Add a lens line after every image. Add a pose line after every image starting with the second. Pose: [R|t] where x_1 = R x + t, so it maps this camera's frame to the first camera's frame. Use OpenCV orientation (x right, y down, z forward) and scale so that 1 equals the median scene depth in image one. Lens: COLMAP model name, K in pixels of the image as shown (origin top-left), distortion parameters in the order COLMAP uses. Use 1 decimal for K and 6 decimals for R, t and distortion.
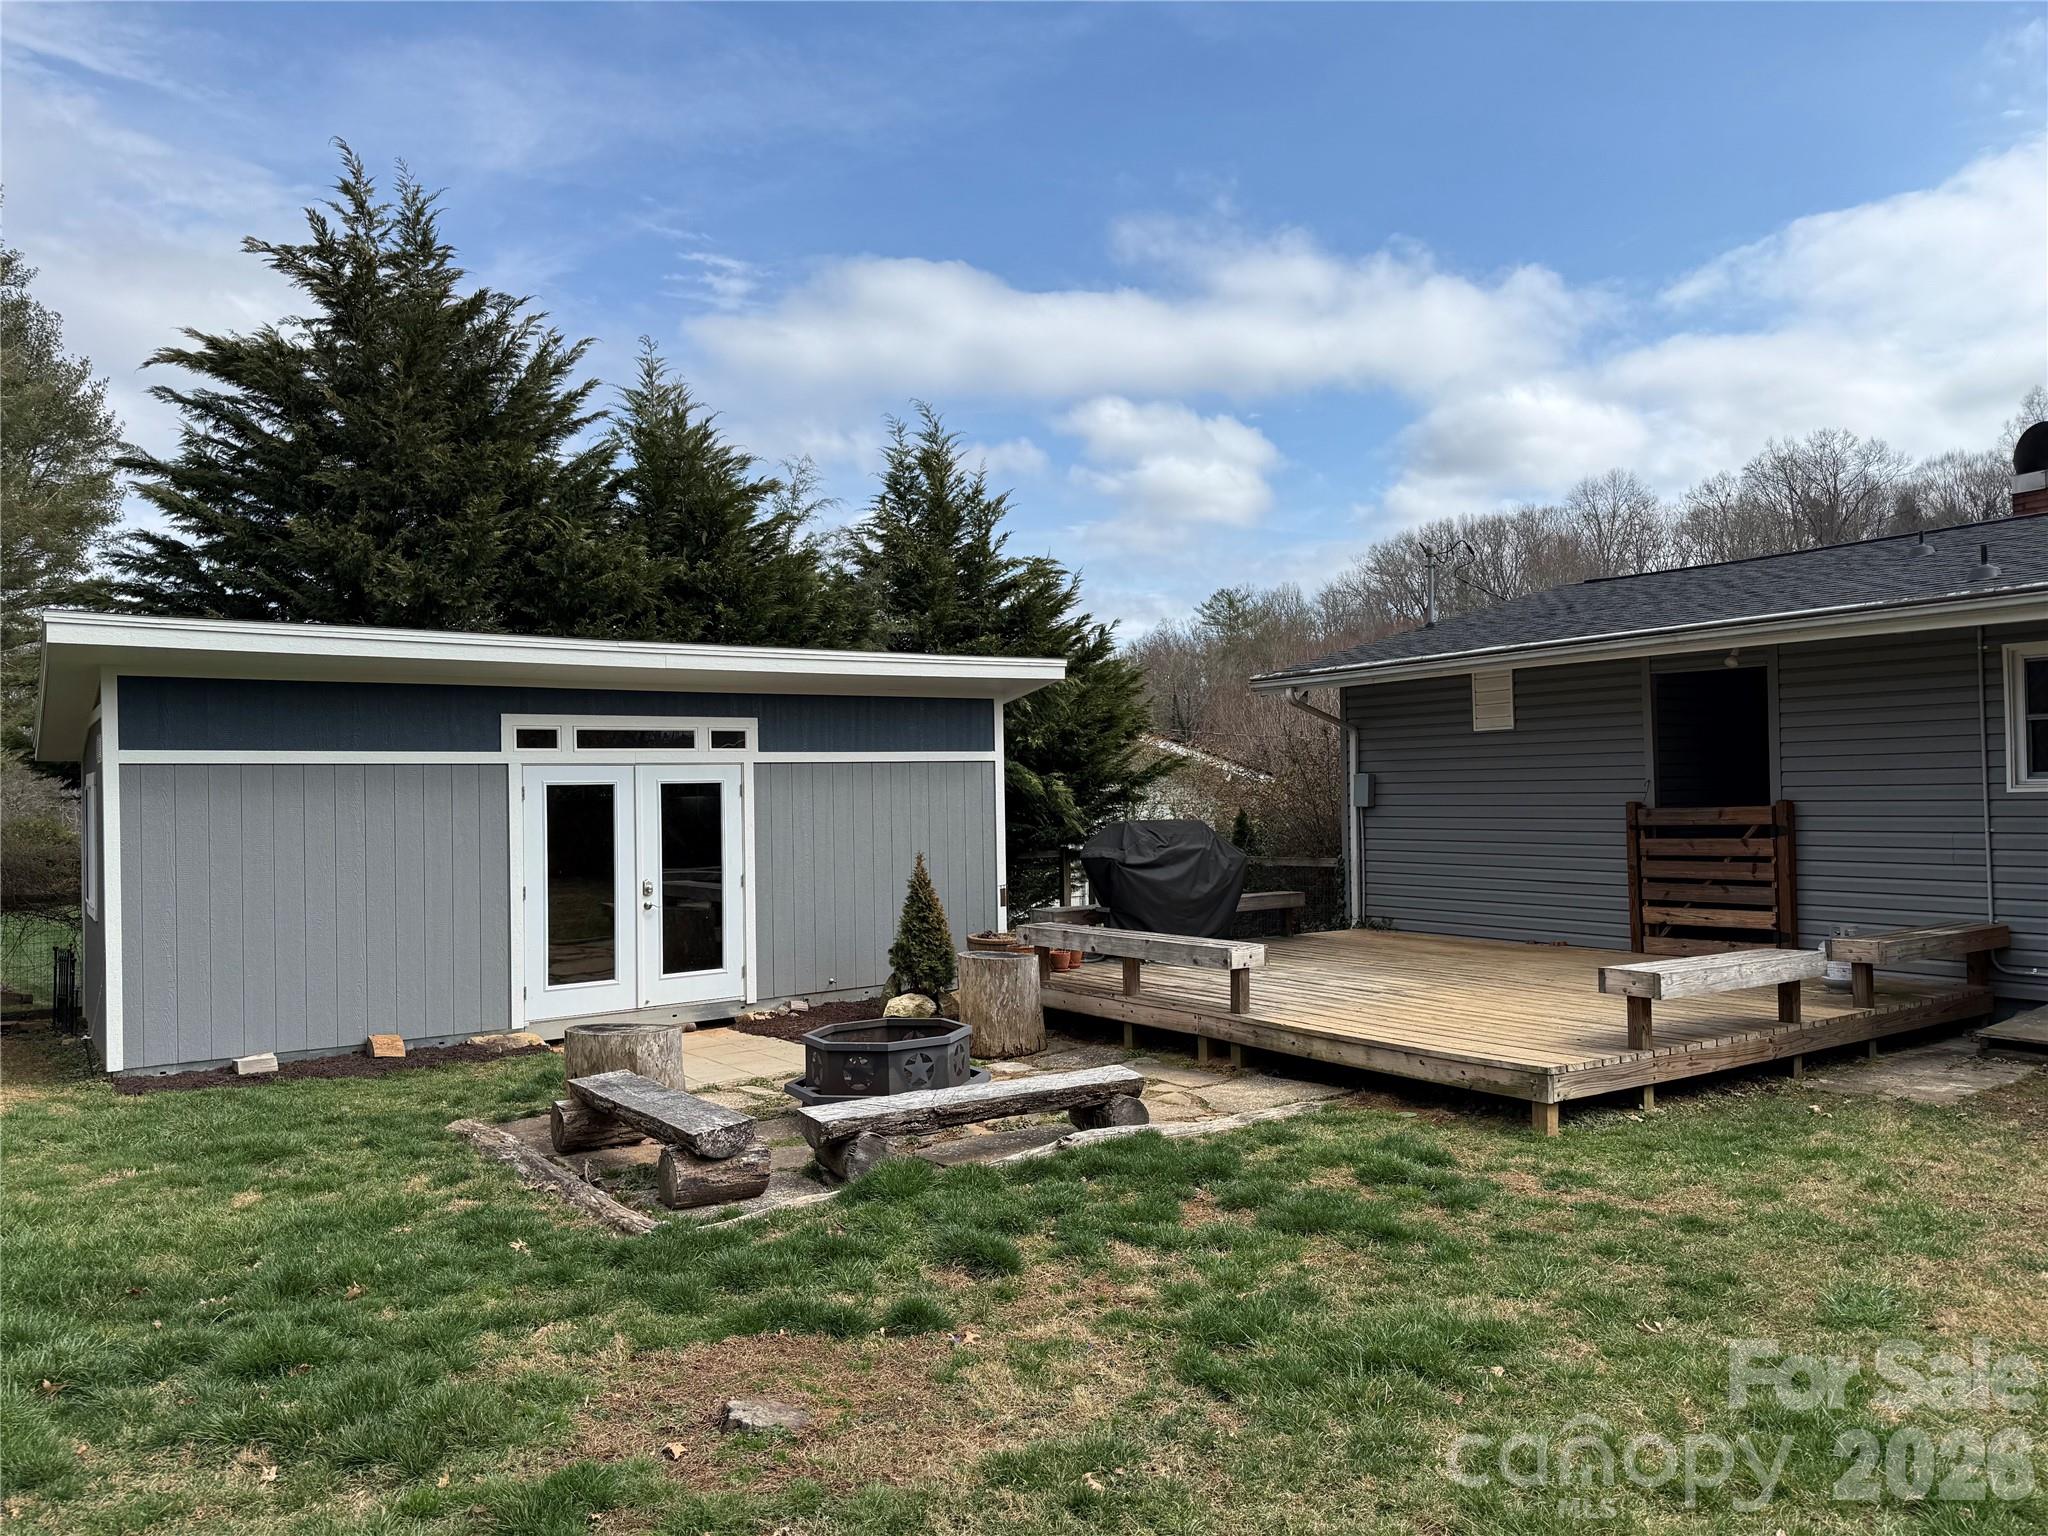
lens RADIAL K [[1429.1, 0, 1024.0], [0, 1429.1, 768.0], [0, 0, 1]] dist [0.126543, -0.188919]
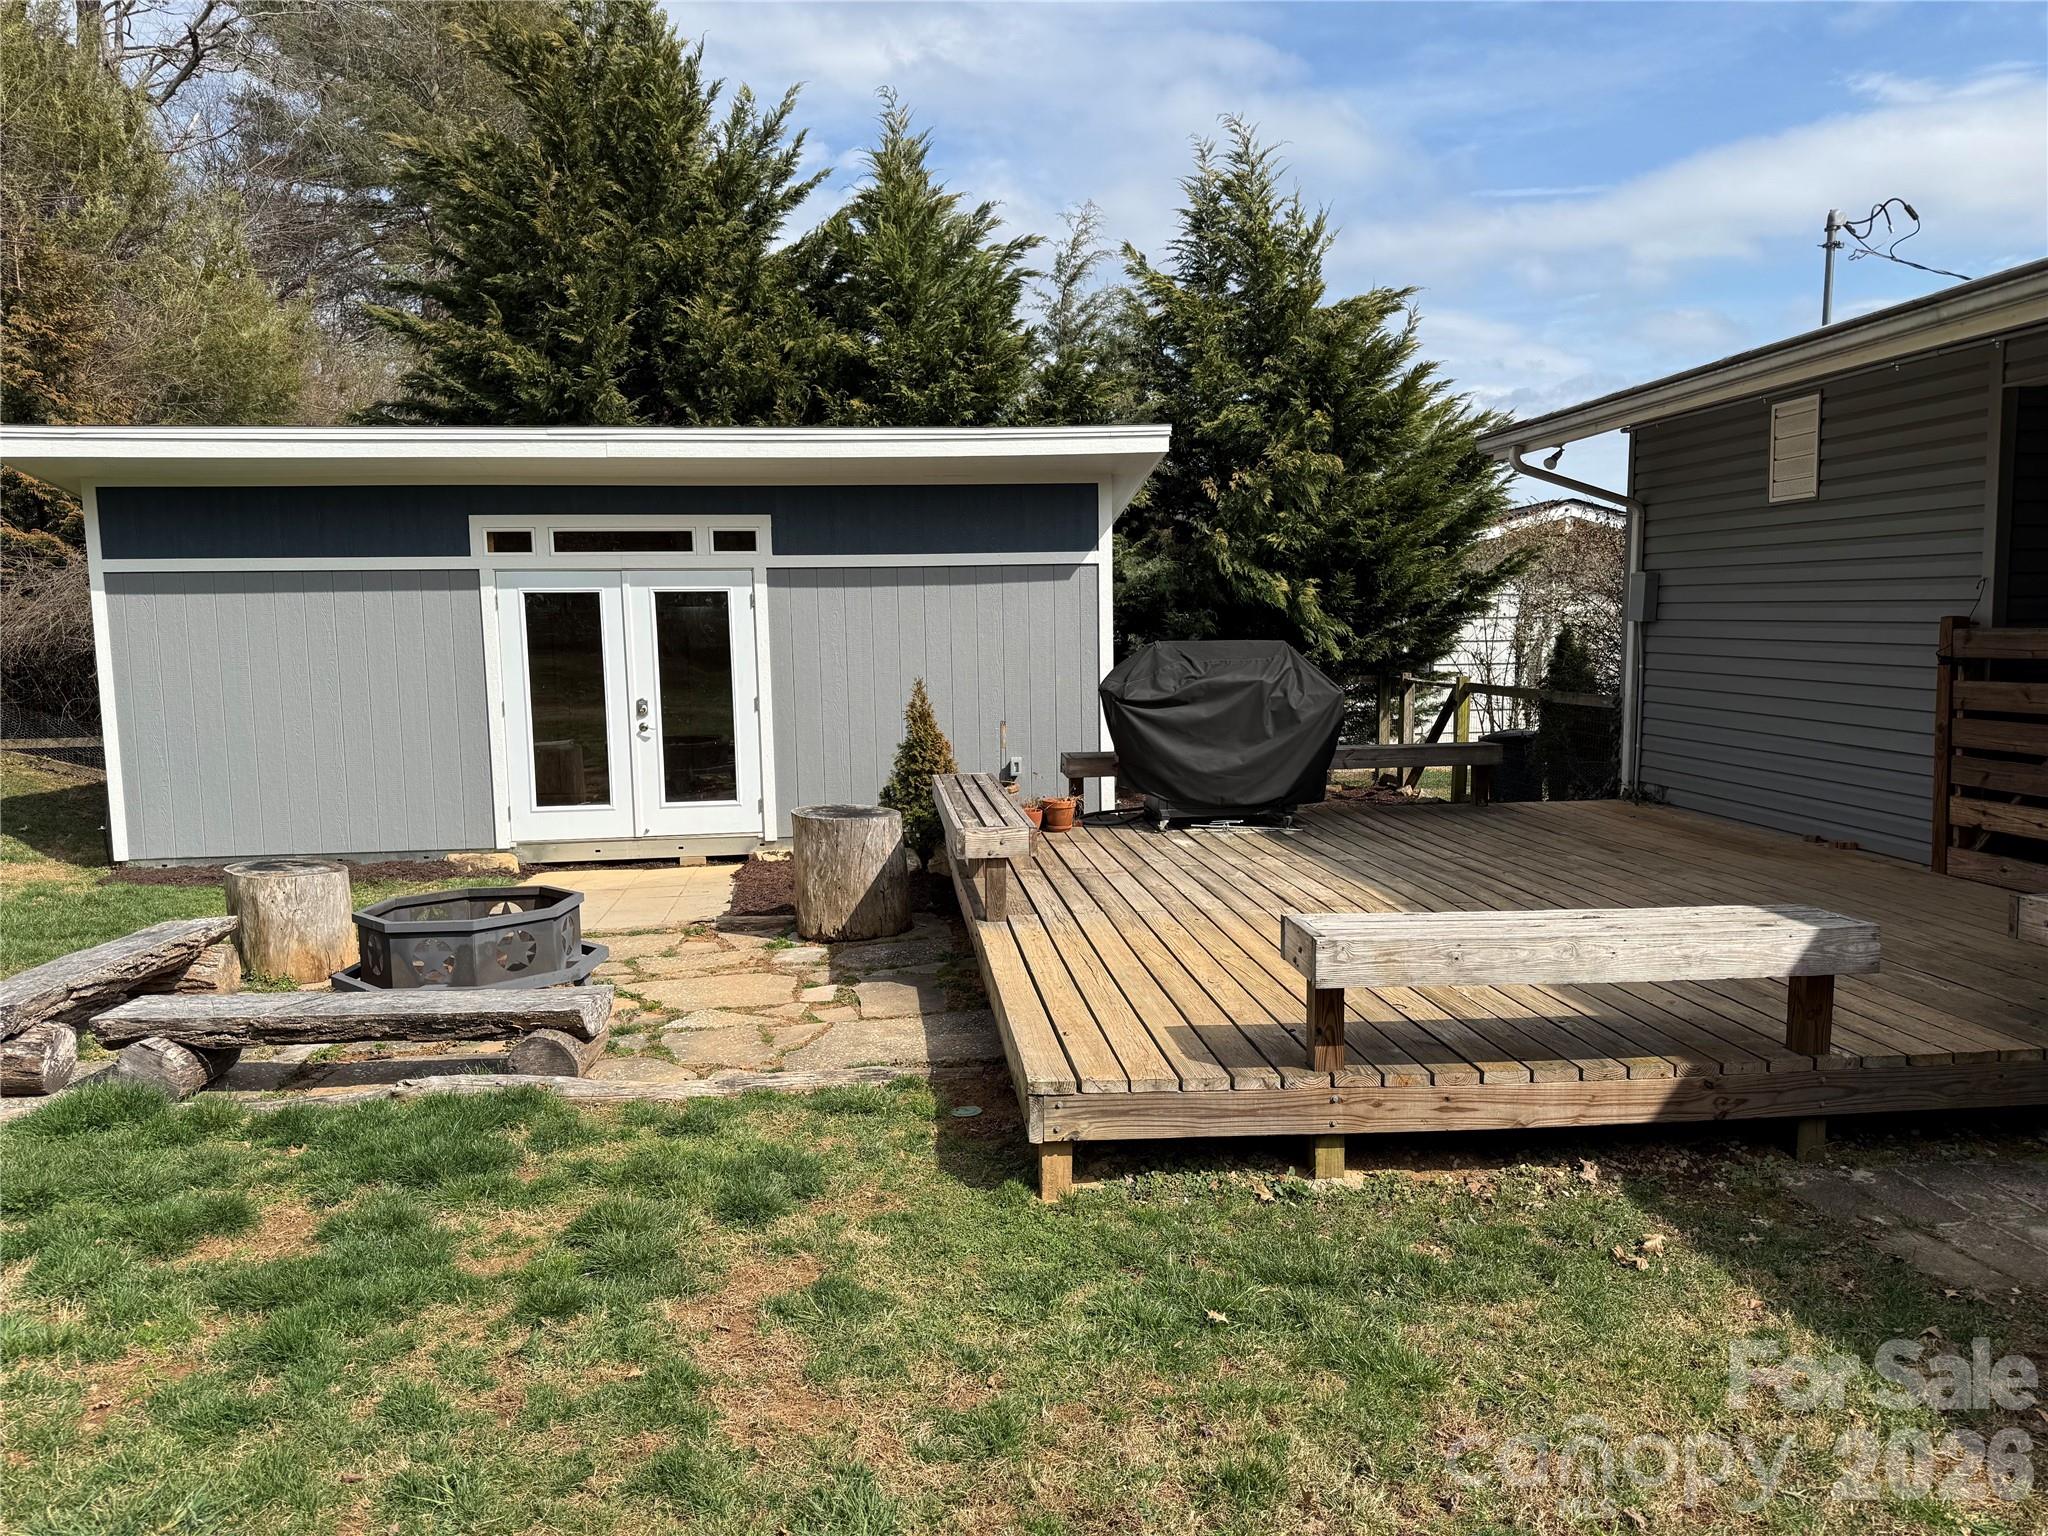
lens RADIAL K [[1429.1, 0, 1024.0], [0, 1429.1, 768.0], [0, 0, 1]] dist [0.126543, -0.188919]
pose [[0.878566, 0.054991, -0.474446, 0.378380], [0.007372, 0.991670, 0.128591, 0.005906], [0.477565, -0.116473, 0.870842, 0.315855]]
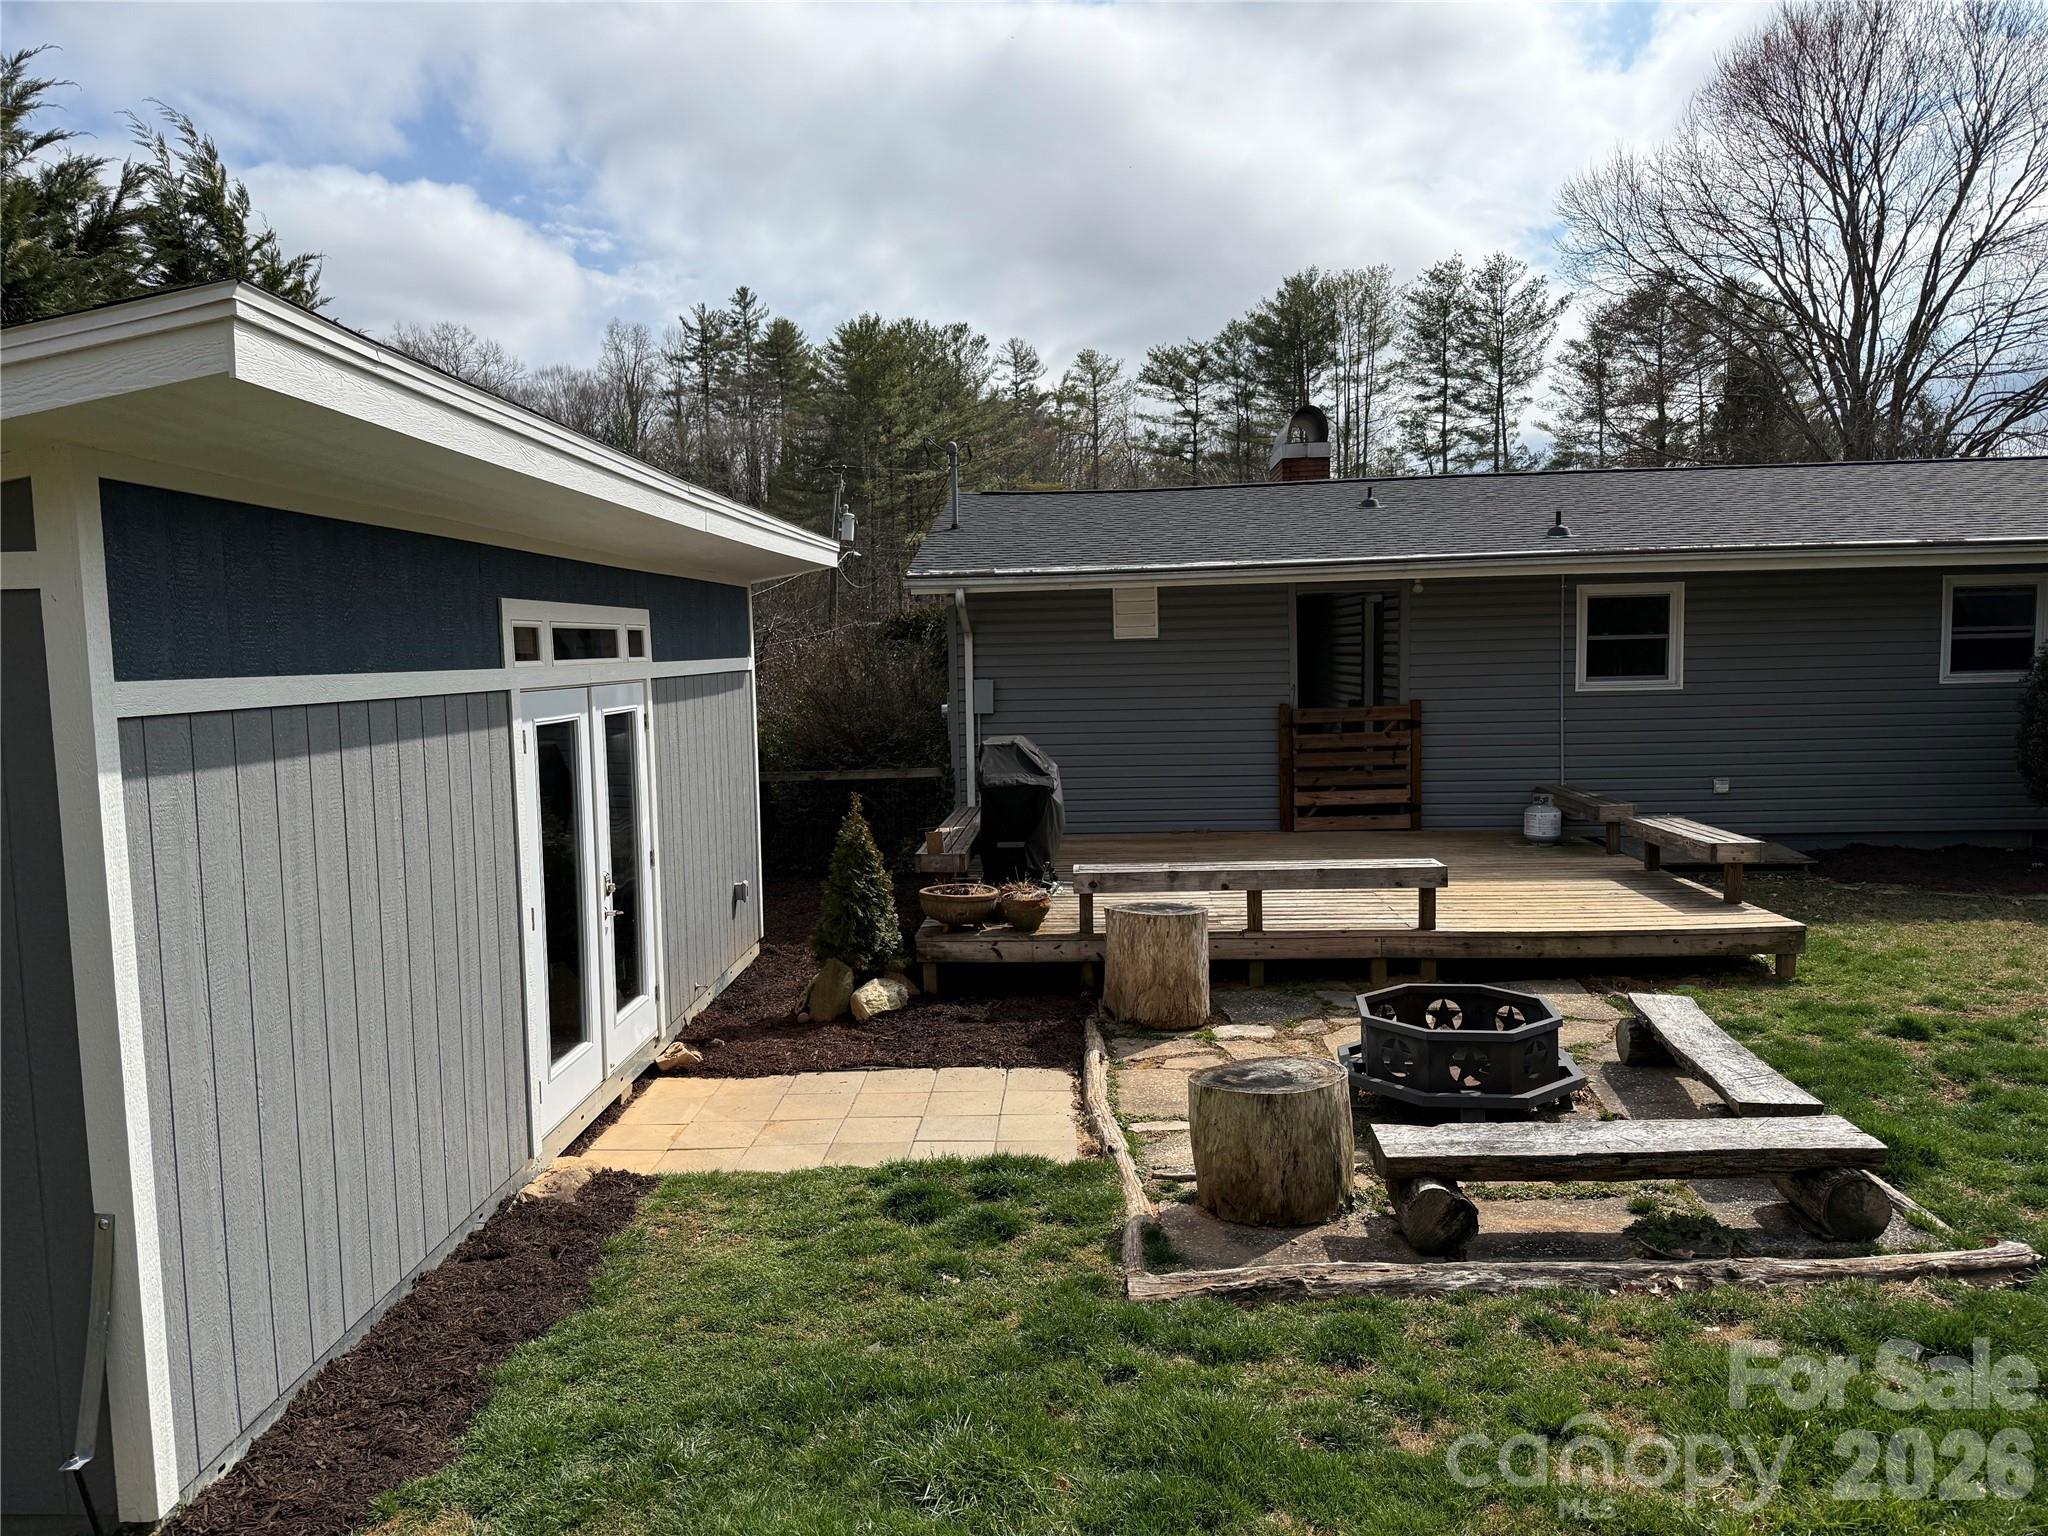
lens RADIAL K [[1429.1, 0, 1024.0], [0, 1429.1, 768.0], [0, 0, 1]] dist [0.126543, -0.188919]
pose [[0.604217, -0.061480, 0.794445, -0.633737], [-0.003862, 0.996781, 0.080076, -0.016930], [-0.796811, -0.051451, 0.602035, 0.479743]]
